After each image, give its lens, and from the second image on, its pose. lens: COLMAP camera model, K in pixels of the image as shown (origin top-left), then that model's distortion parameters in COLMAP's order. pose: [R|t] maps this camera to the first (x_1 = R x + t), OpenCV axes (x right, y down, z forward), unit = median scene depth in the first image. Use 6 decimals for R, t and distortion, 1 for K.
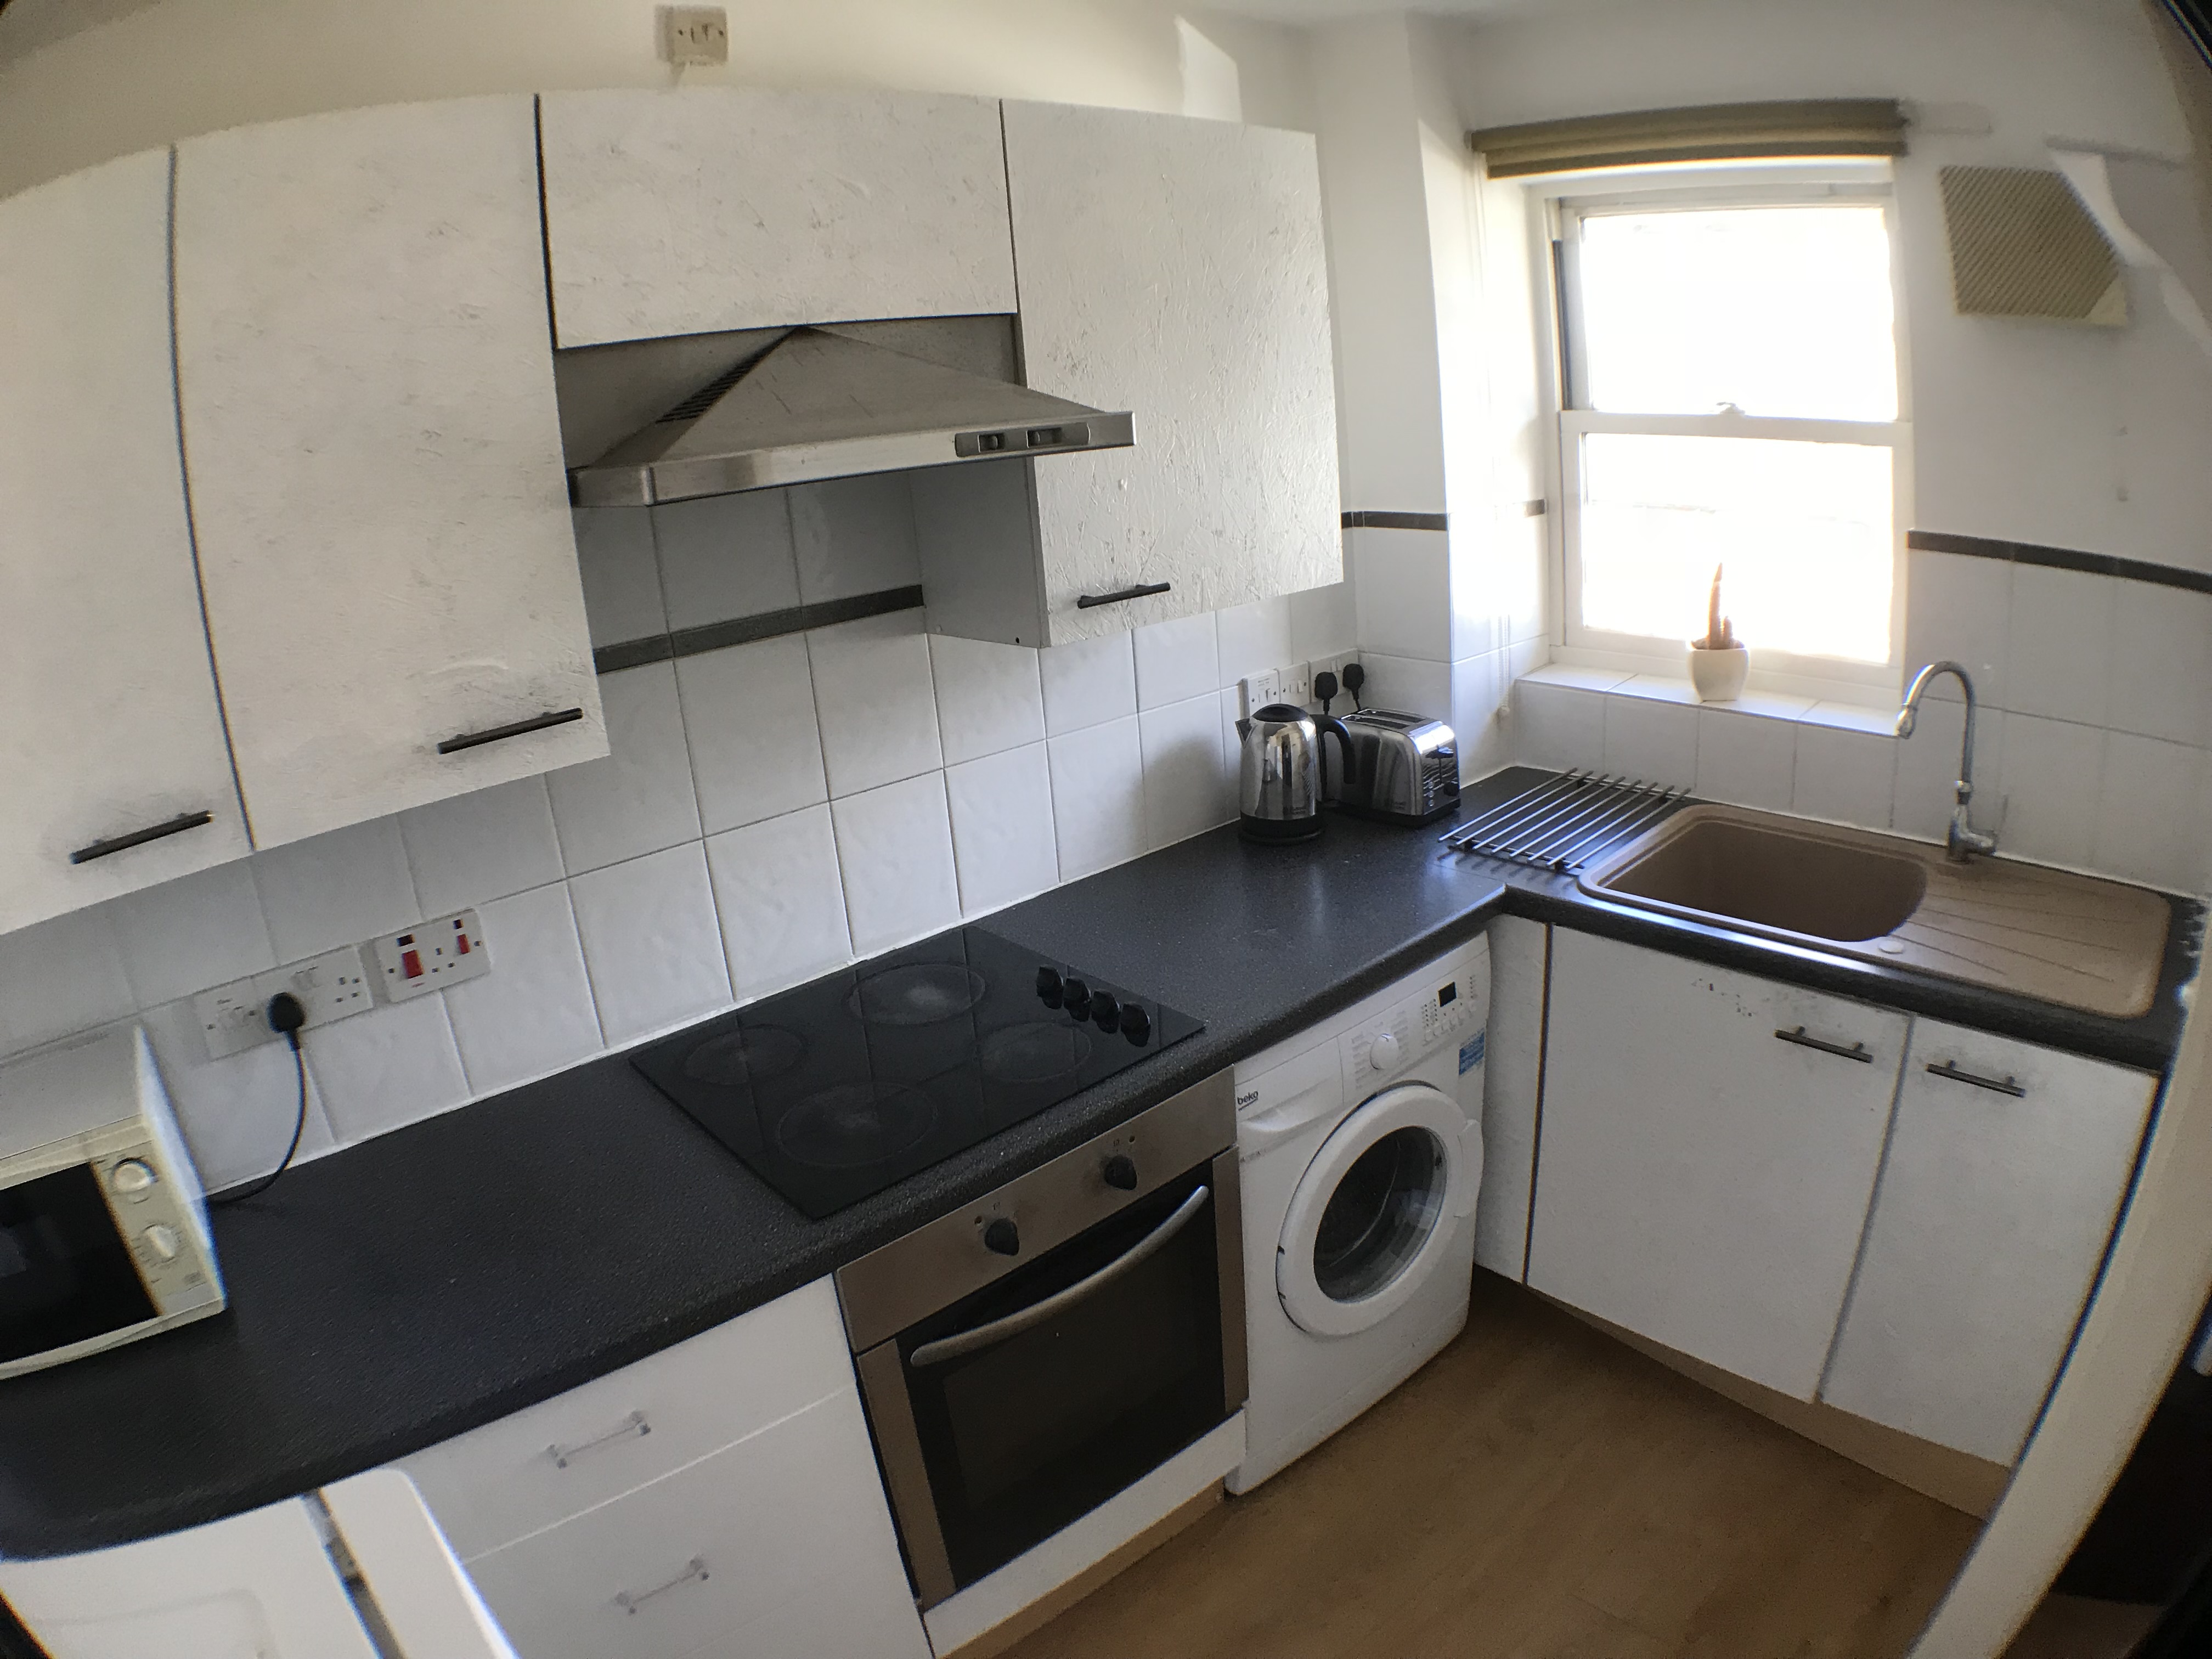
lens RADIAL K [[1292.9, 0, 1106.0], [0, 1292.9, 829.5], [0, 0, 1]] dist [-0.281452, 0.061239]
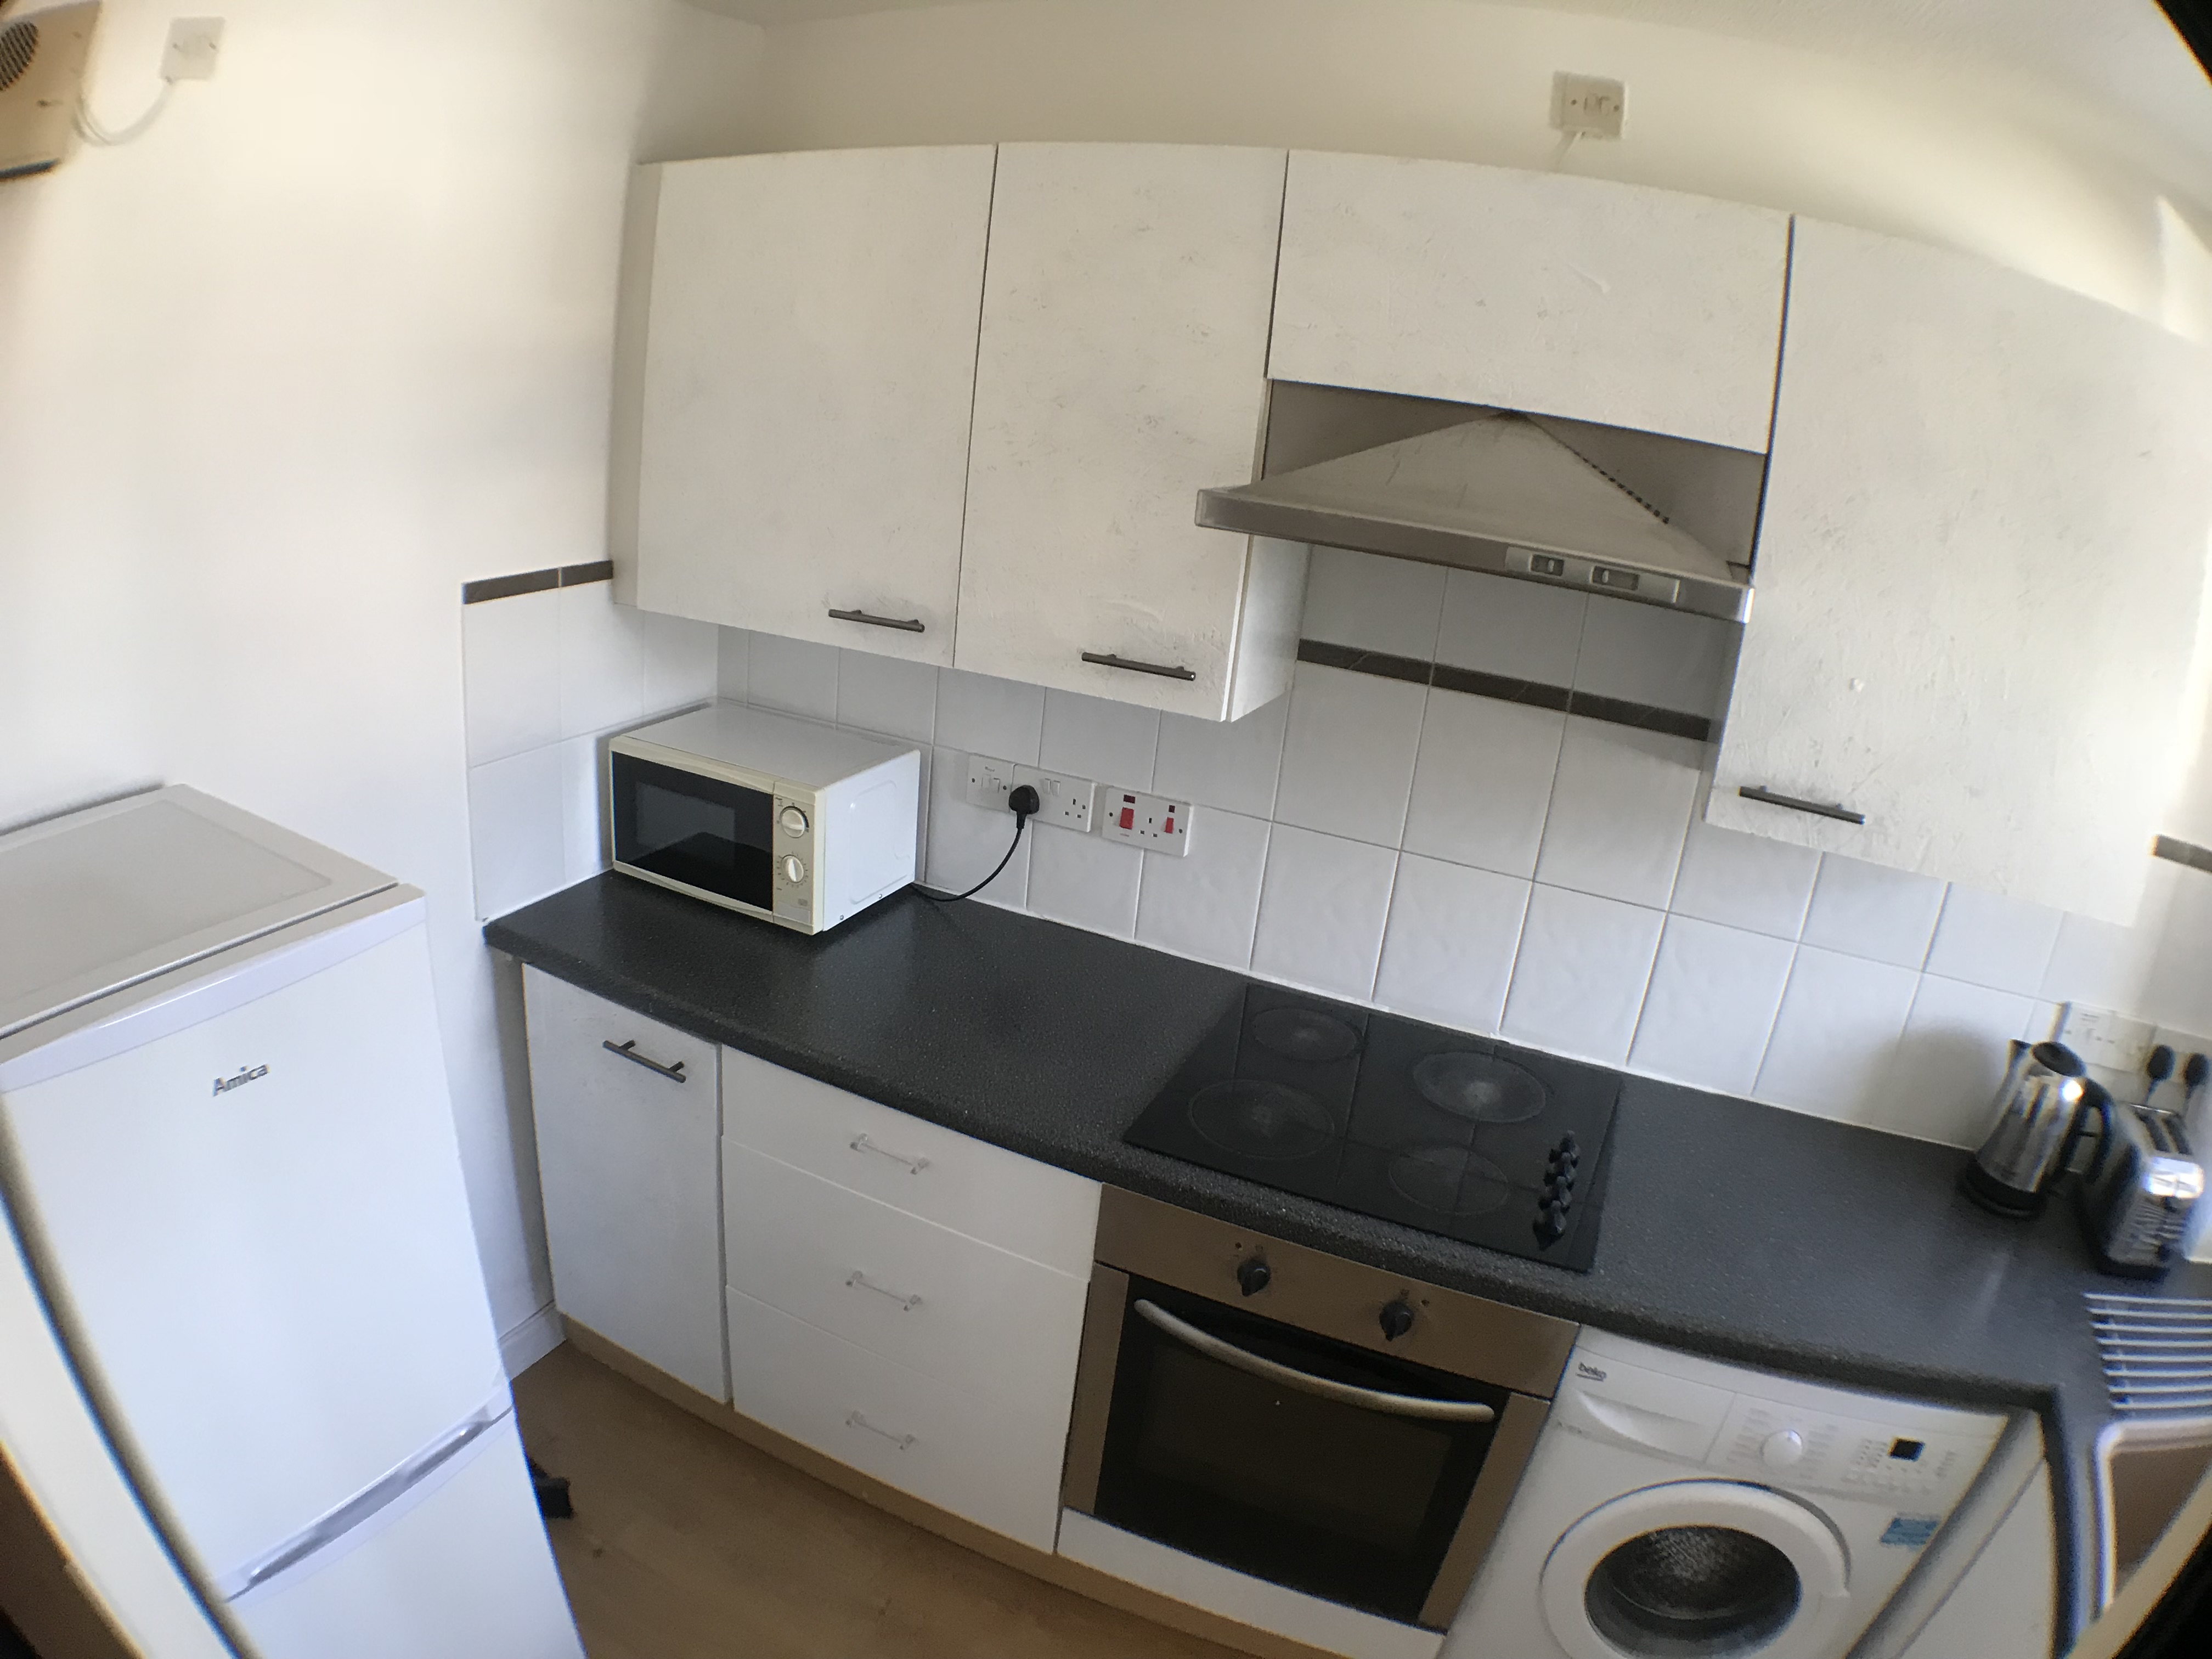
lens RADIAL K [[1292.2, 0, 1106.0], [0, 1292.2, 829.5], [0, 0, 1]] dist [-0.252673, 0.041719]
pose [[0.414979, 0.404289, -0.815072, 0.529971], [-0.406791, 0.883767, 0.231252, -0.184231], [0.813826, 0.235600, 0.531206, 0.238573]]
